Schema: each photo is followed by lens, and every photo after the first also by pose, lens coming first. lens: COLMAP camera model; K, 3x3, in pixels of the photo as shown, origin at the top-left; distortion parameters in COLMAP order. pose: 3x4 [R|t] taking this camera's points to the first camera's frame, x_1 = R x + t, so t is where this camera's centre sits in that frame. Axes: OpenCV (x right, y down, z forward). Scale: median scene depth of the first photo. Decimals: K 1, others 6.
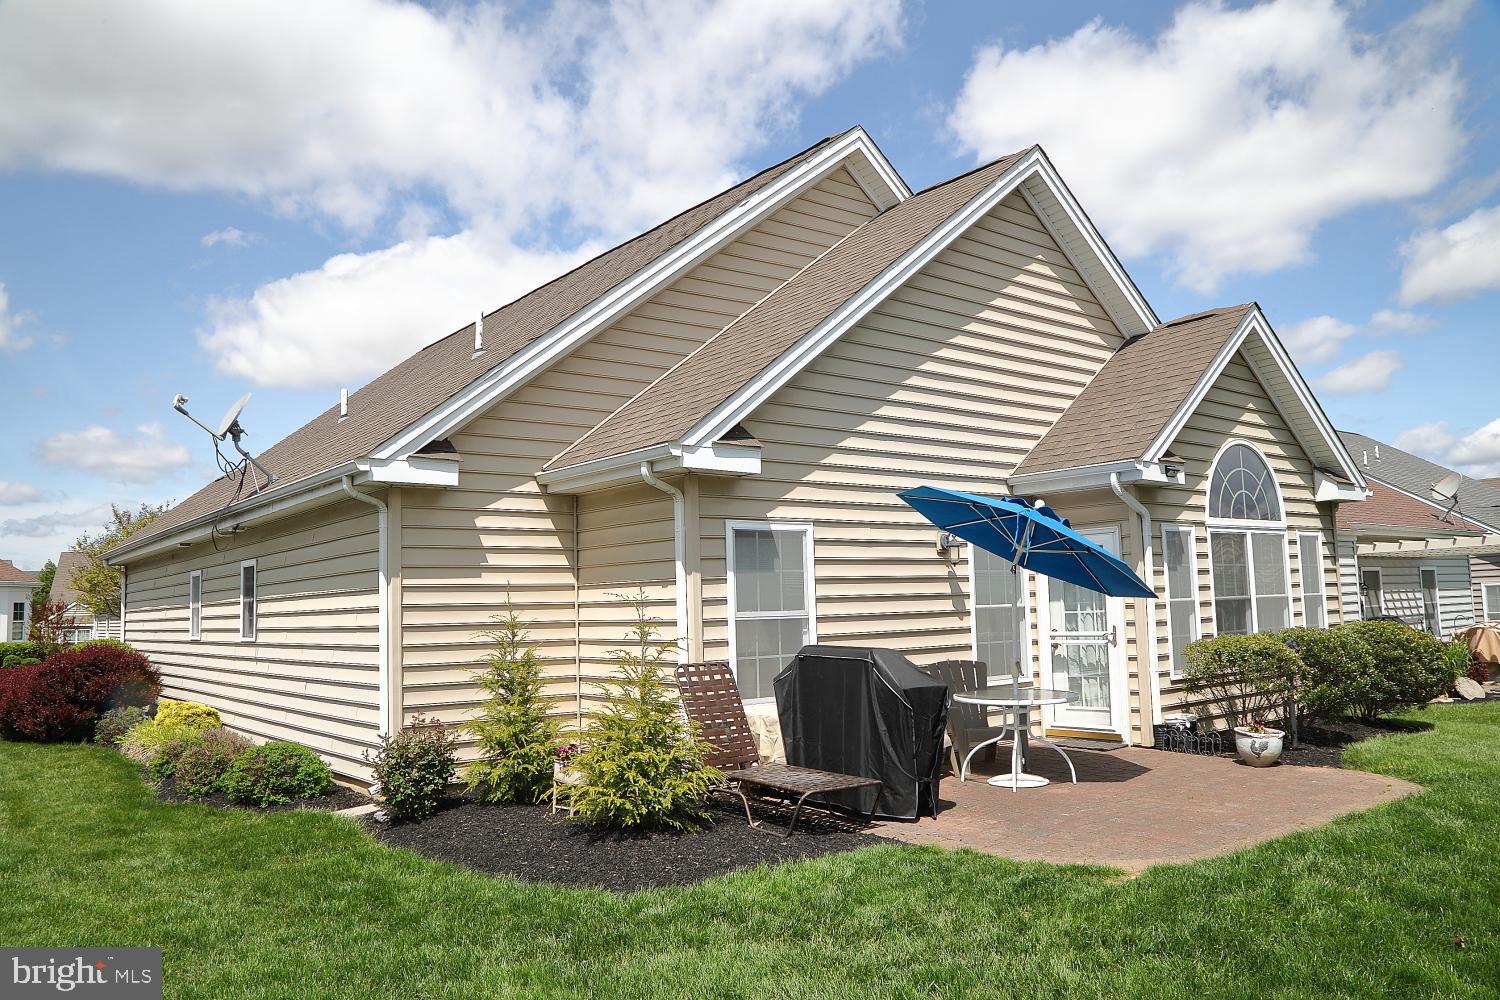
lens RADIAL K [[1029.3, 0, 747.5], [0, 1029.3, 509.4], [0, 0, 1]] dist [-0.122361, 0.071326]
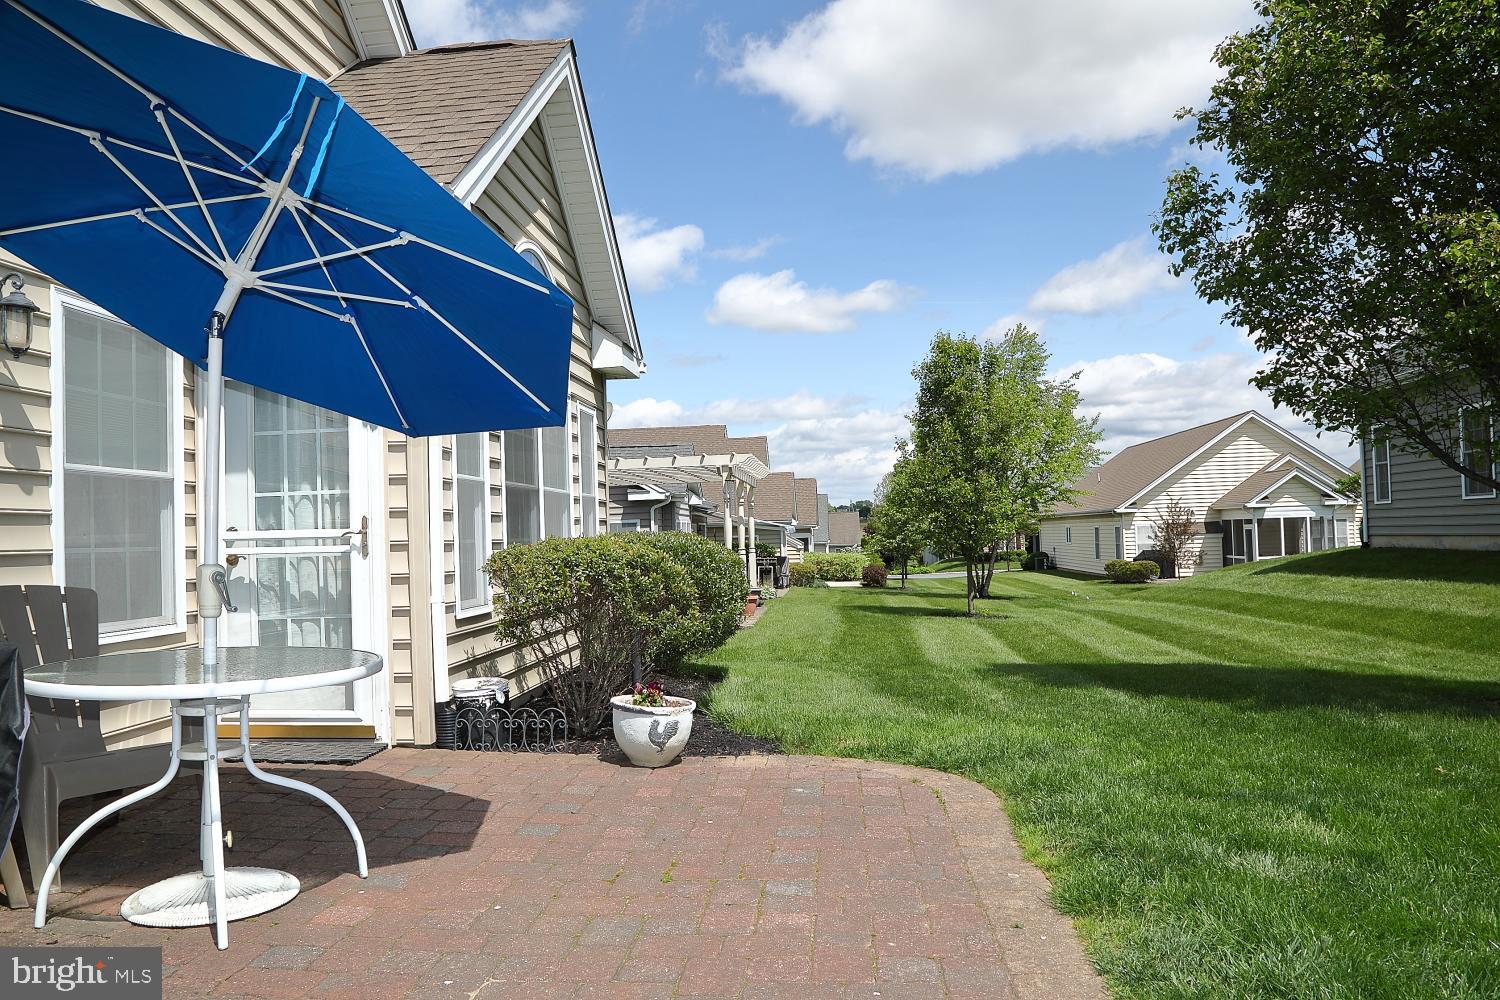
lens RADIAL K [[1115.4, 0, 750.0], [0, 1115.4, 500.0], [0, 0, 1]] dist [-0.113366, 0.129306]
pose [[0.677591, 0.030316, 0.734814, 0.081125], [-0.065258, 0.997687, 0.019016, 0.082394], [-0.732538, -0.060838, 0.678002, 0.473556]]
